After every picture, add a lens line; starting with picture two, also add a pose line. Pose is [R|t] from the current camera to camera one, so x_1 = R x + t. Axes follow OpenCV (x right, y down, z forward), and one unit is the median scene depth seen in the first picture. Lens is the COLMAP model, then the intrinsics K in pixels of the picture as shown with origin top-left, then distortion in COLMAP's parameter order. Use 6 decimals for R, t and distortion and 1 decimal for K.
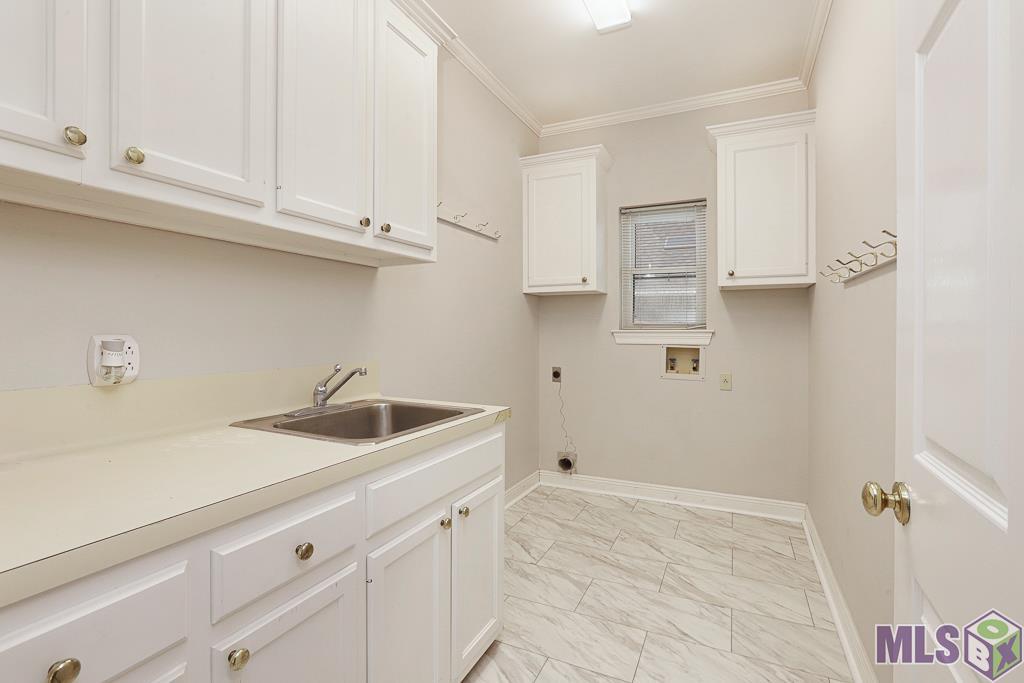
lens RADIAL K [[471.8, 0, 517.1], [0, 471.8, 336.9], [0, 0, 1]] dist [-0.027153, 0.000091]
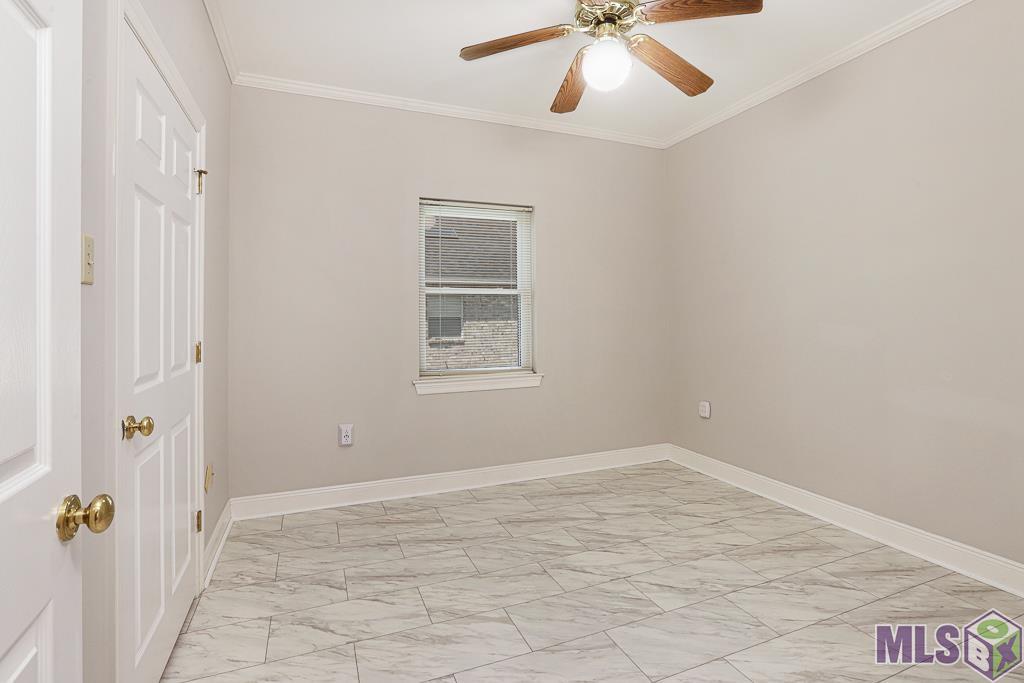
lens RADIAL K [[471.8, 0, 511.4], [0, 471.8, 332.8], [0, 0, 1]] dist [-0.027153, 0.000091]
pose [[0.669156, -0.007517, 0.743084, -0.411703], [0.014251, 0.999895, -0.002718, 0.006201], [-0.742985, 0.012409, 0.669193, 0.218663]]
